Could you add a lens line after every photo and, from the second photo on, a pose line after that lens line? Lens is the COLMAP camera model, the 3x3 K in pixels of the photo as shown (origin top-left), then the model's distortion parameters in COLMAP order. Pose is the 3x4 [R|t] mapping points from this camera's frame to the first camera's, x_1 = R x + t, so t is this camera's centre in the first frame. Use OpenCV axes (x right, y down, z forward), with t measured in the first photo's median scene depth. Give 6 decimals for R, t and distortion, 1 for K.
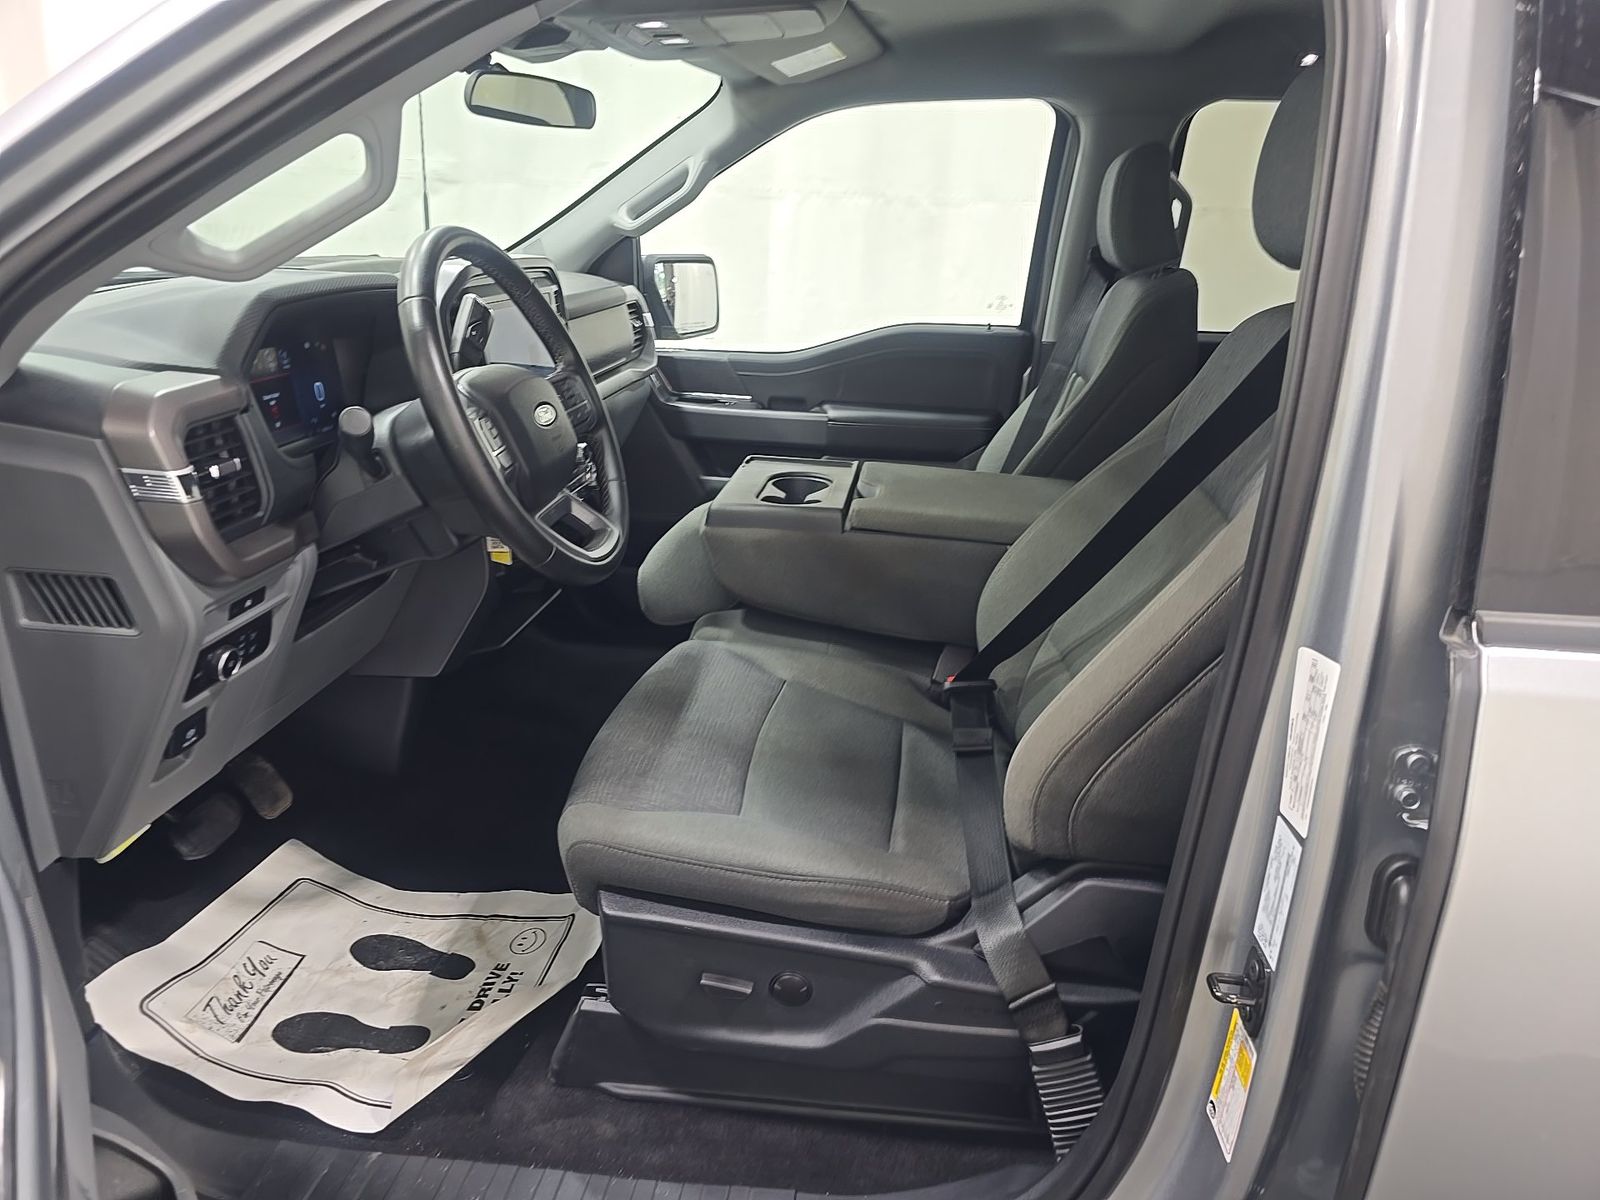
lens RADIAL K [[1076.0, 0, 800.0], [0, 1076.0, 600.0], [0, 0, 1]] dist [0.018979, -0.021900]
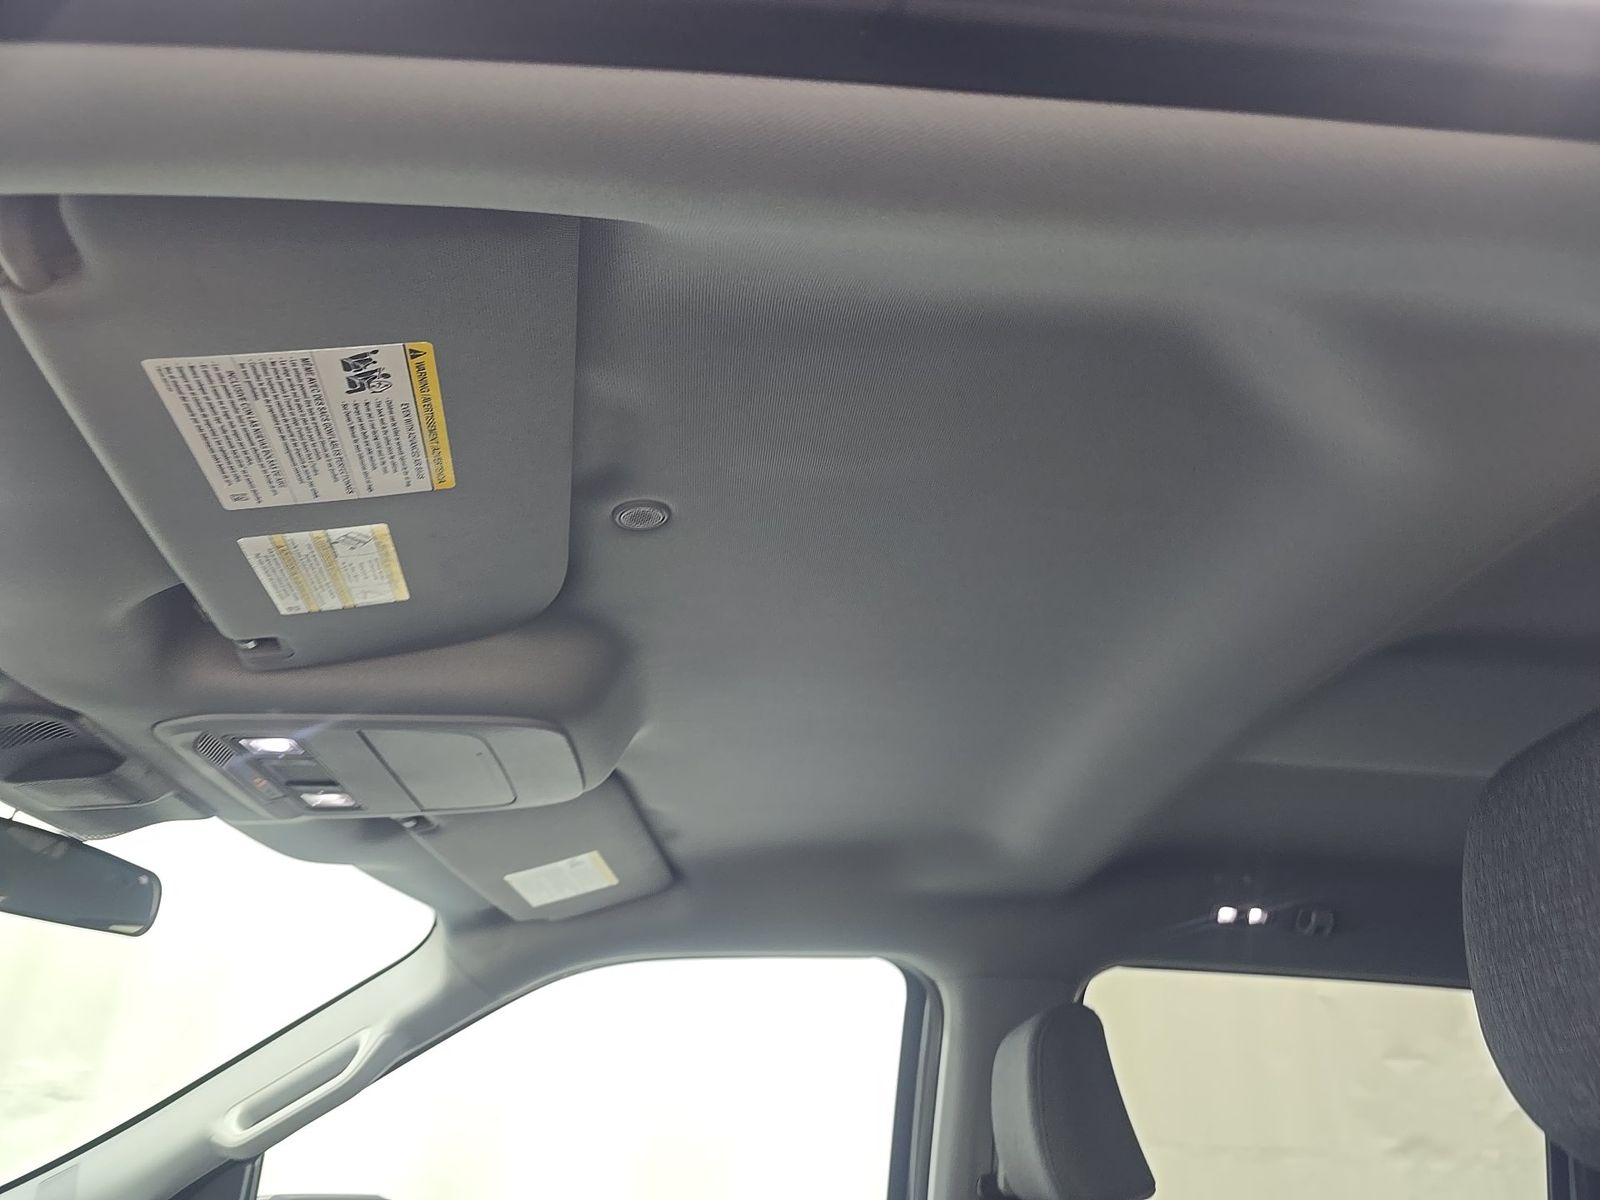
lens RADIAL K [[1076.0, 0, 800.0], [0, 1076.0, 600.0], [0, 0, 1]] dist [0.018979, -0.021900]
pose [[0.982268, 0.082186, 0.168507, 0.023770], [0.066885, 0.686035, -0.724487, -0.107885], [-0.175144, 0.722911, 0.668374, 0.359619]]
